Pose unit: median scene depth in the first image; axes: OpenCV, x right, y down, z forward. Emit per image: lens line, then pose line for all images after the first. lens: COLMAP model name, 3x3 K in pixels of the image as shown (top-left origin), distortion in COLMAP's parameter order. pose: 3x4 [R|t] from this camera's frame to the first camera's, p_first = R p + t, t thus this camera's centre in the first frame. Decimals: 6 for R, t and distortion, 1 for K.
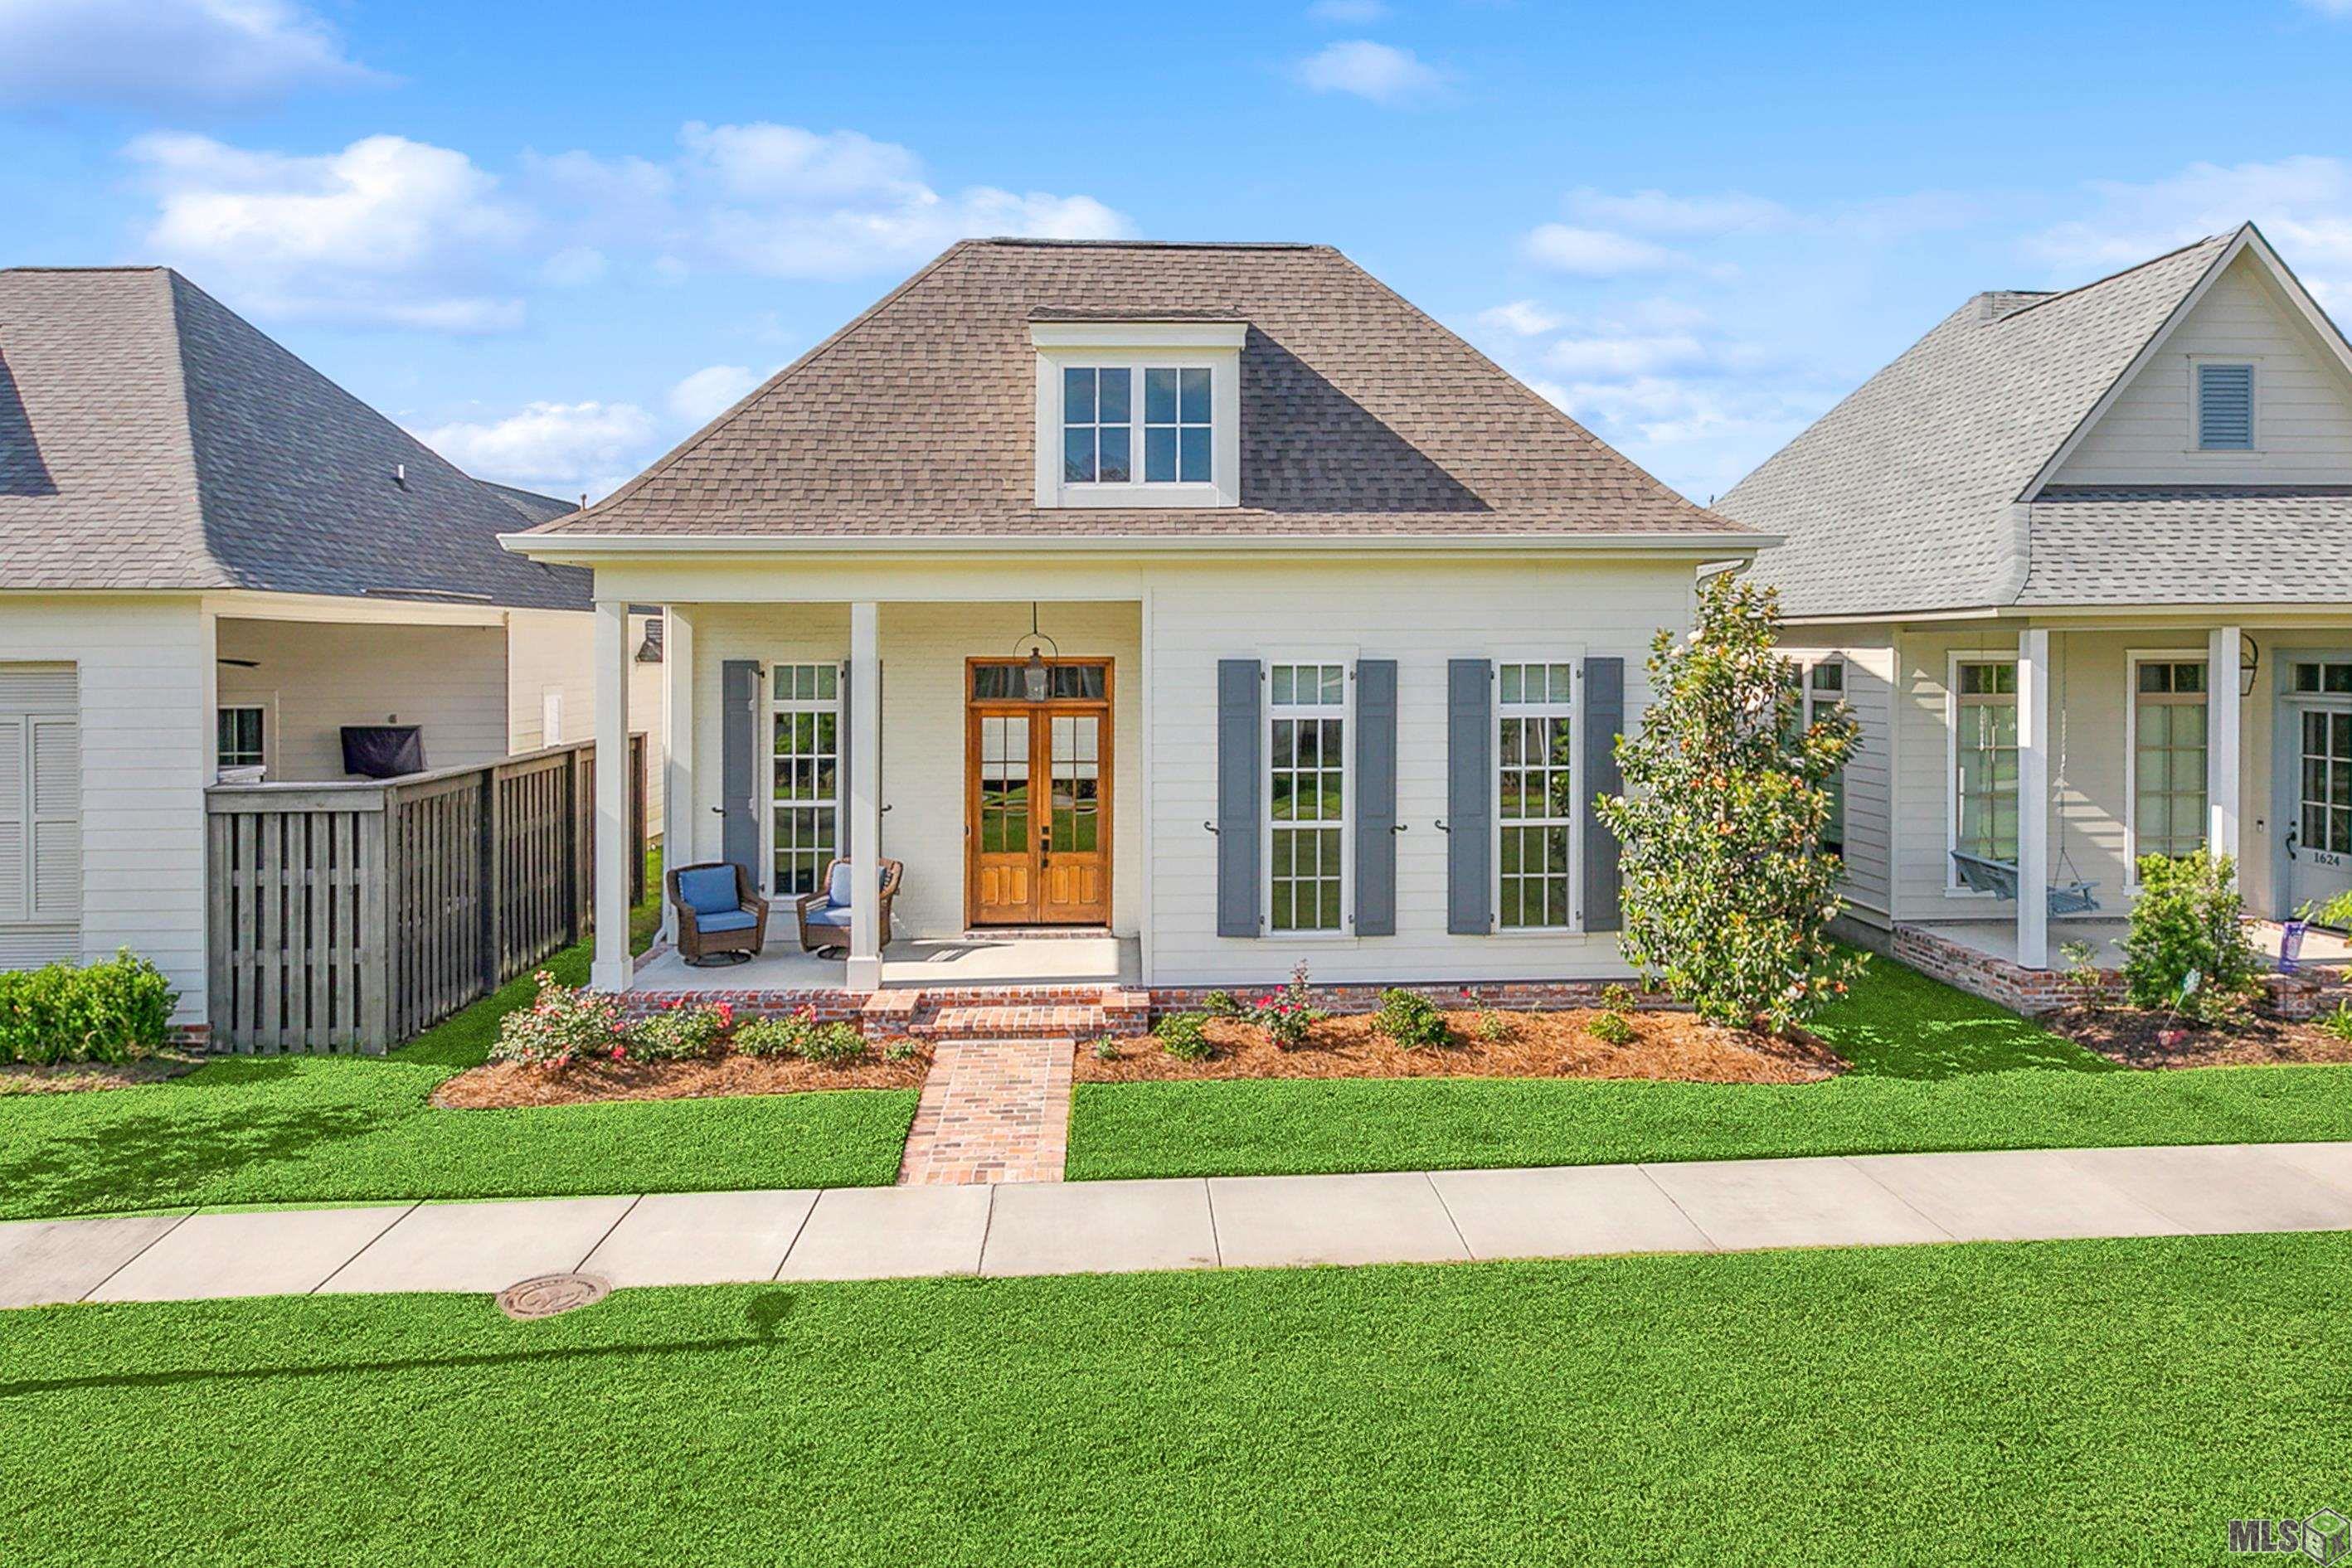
lens RADIAL K [[1440.5, 0, 1184.6], [0, 1440.5, 657.9], [0, 0, 1]] dist [-0.006494, 0.000613]
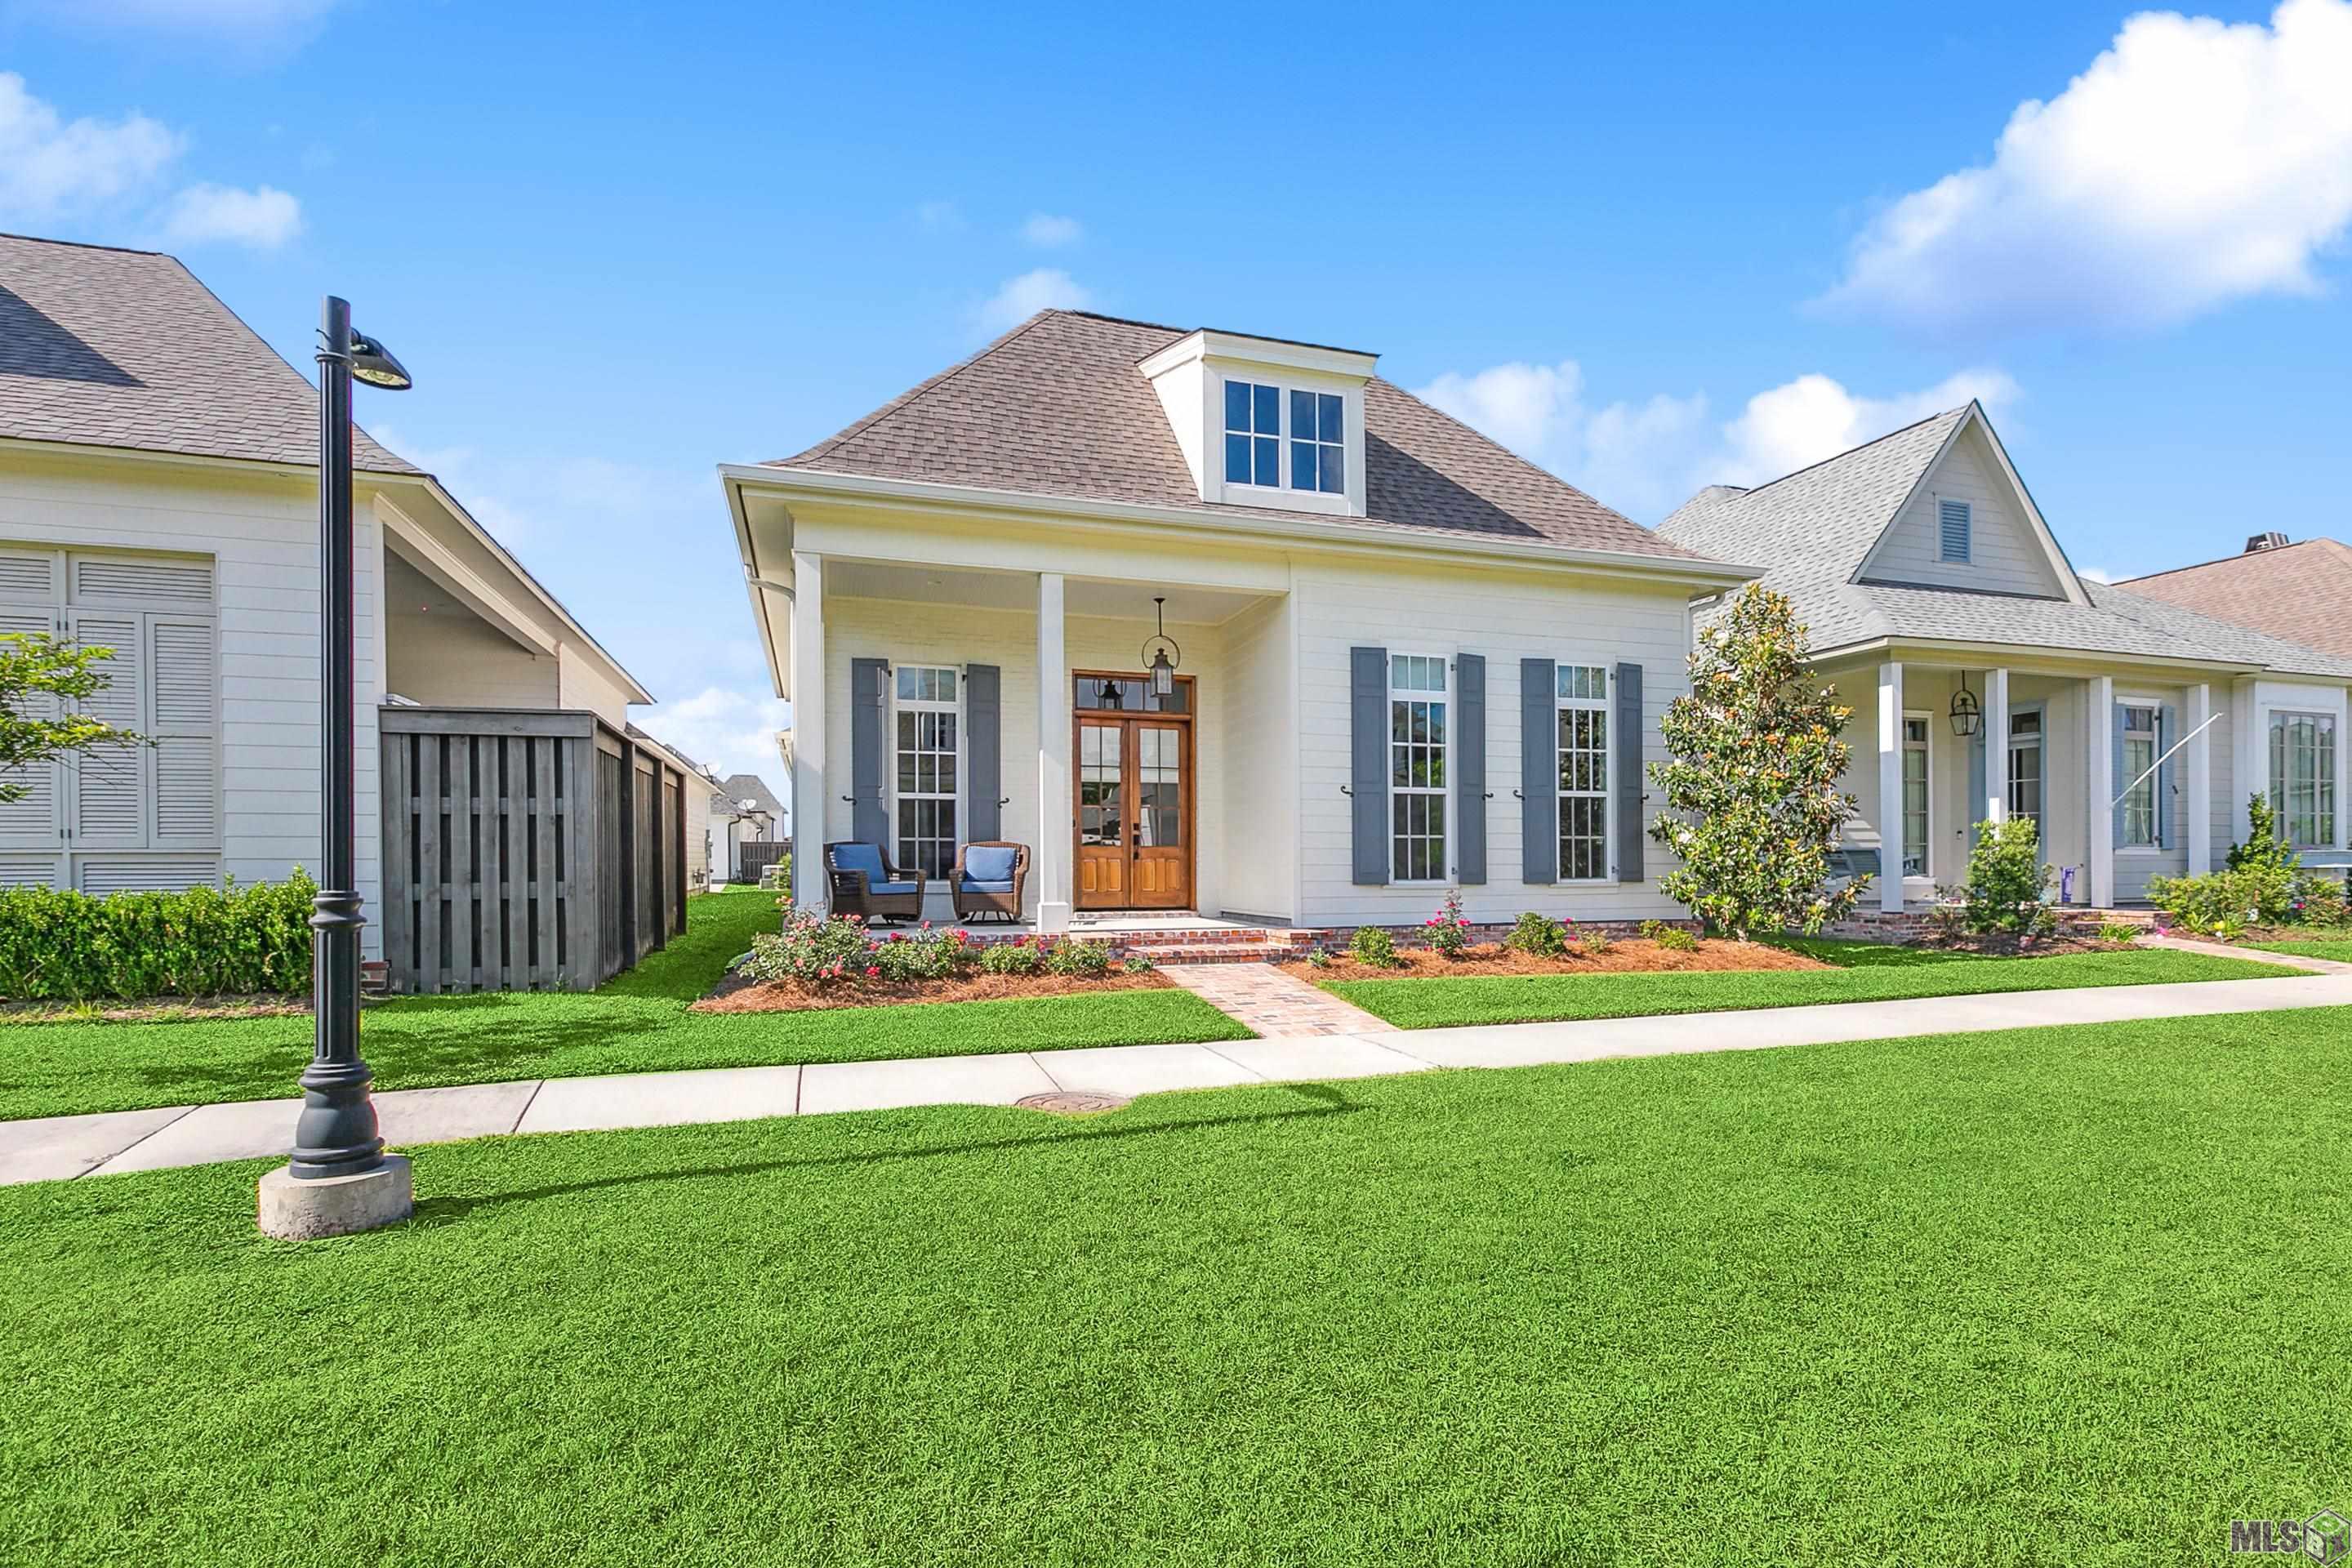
lens RADIAL K [[1095.3, 0, 1170.4], [0, 1095.3, 864.3], [0, 0, 1]] dist [0.000714, 0.000017]
pose [[0.968158, -0.000898, 0.250339, -0.338172], [0.001359, 0.999998, -0.001667, 0.177519], [-0.250337, 0.001955, 0.968157, 0.182756]]
